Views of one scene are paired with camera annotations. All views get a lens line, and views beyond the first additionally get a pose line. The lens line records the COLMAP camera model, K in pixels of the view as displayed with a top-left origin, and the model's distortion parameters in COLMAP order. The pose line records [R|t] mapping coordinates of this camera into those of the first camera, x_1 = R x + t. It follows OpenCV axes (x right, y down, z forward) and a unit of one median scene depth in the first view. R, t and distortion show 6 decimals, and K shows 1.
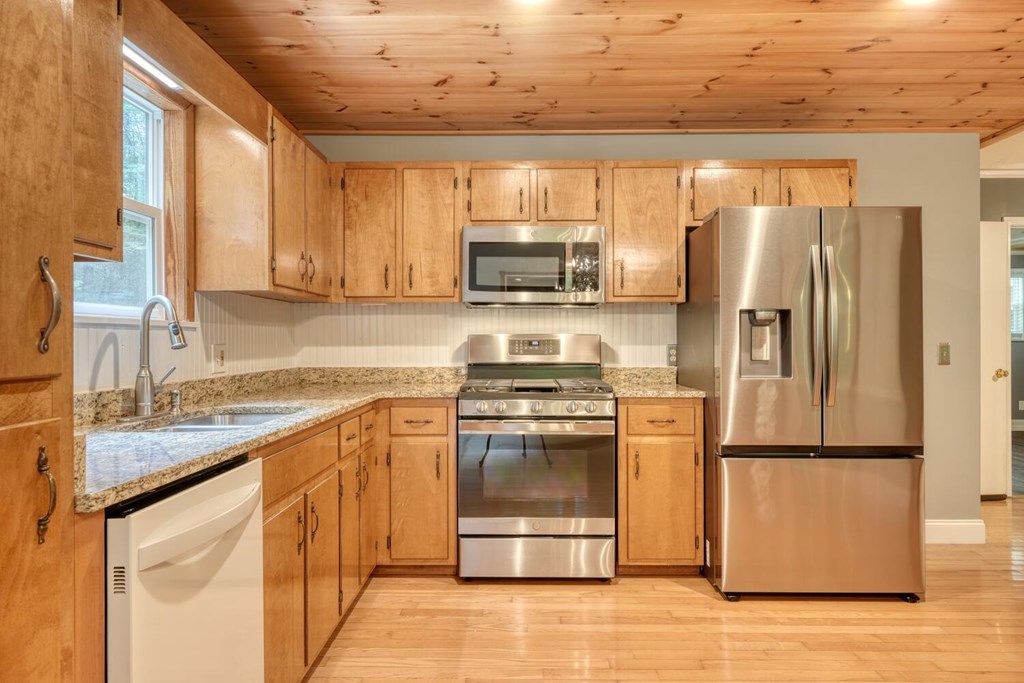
lens RADIAL K [[670.6, 0, 508.2], [0, 670.6, 338.8], [0, 0, 1]] dist [-0.003391, -0.001203]
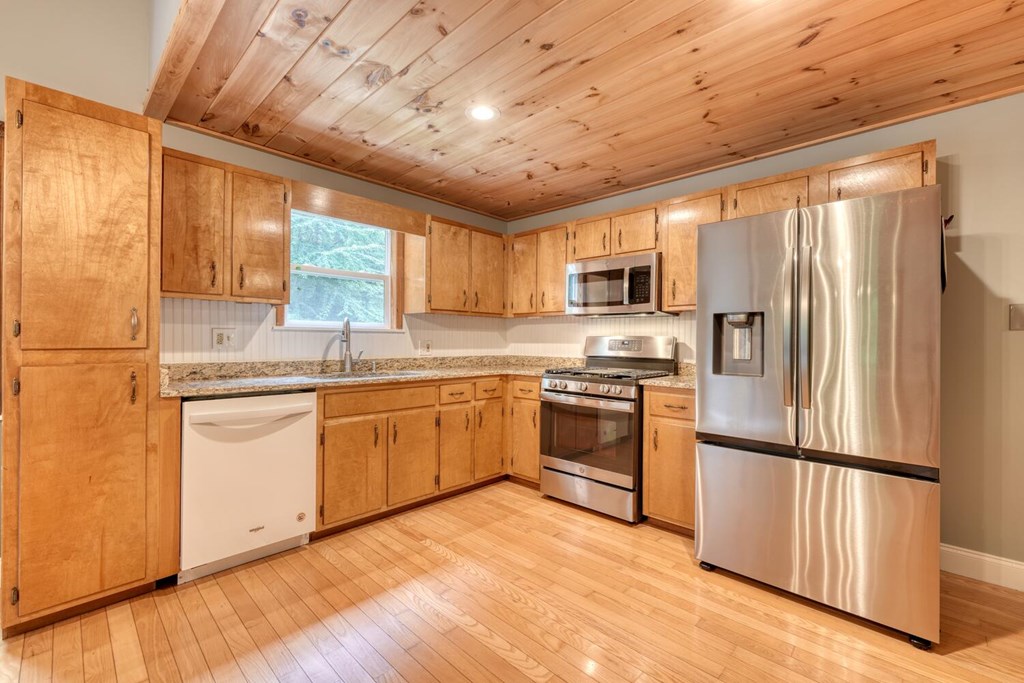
lens RADIAL K [[430.5, 0, 509.3], [0, 430.5, 339.8], [0, 0, 1]] dist [-0.011020, 0.004547]
pose [[0.732574, 0.006822, -0.680653, 0.539625], [-0.007693, 0.999969, 0.001743, 0.001353], [0.680644, 0.003960, 0.732604, 0.219026]]
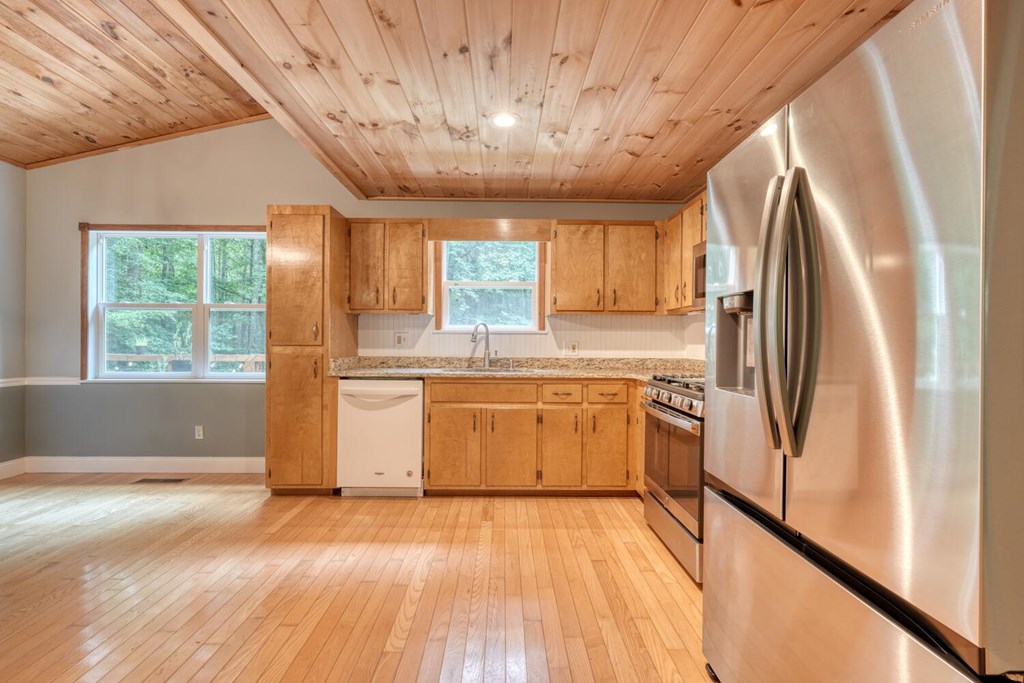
lens RADIAL K [[430.5, 0, 509.3], [0, 430.5, 339.8], [0, 0, 1]] dist [-0.011020, 0.004547]
pose [[0.035224, 0.000148, -0.999379, 0.756190], [-0.004035, 0.999992, 0.000006, 0.003626], [0.999371, 0.004032, 0.035224, 0.688703]]
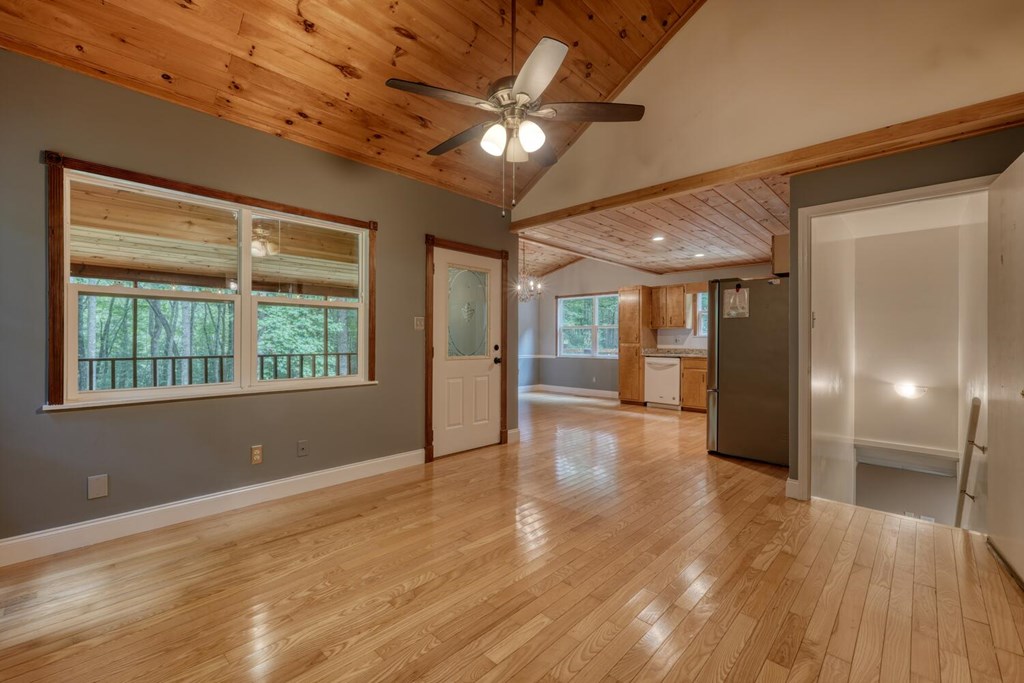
lens RADIAL K [[430.5, 0, 509.3], [0, 430.5, 339.8], [0, 0, 1]] dist [-0.011020, 0.004547]
pose [[-0.678092, -0.001976, -0.734975, 1.975175], [-0.001319, 0.999998, -0.001471, 0.005344], [0.734976, -0.000028, -0.678093, 1.369630]]
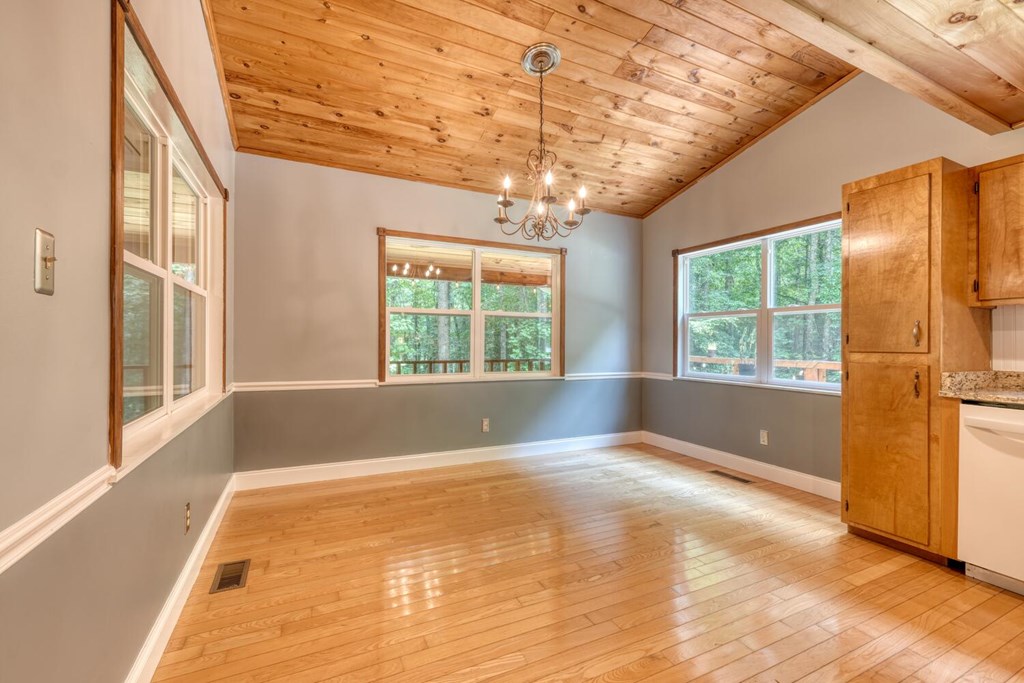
lens RADIAL K [[430.5, 0, 509.3], [0, 430.5, 339.8], [0, 0, 1]] dist [-0.011020, 0.004547]
pose [[-0.895185, -0.006976, -0.445640, 0.699822], [-0.005349, 0.999974, -0.004910, 0.002975], [0.445662, -0.002011, -0.895199, 0.622975]]
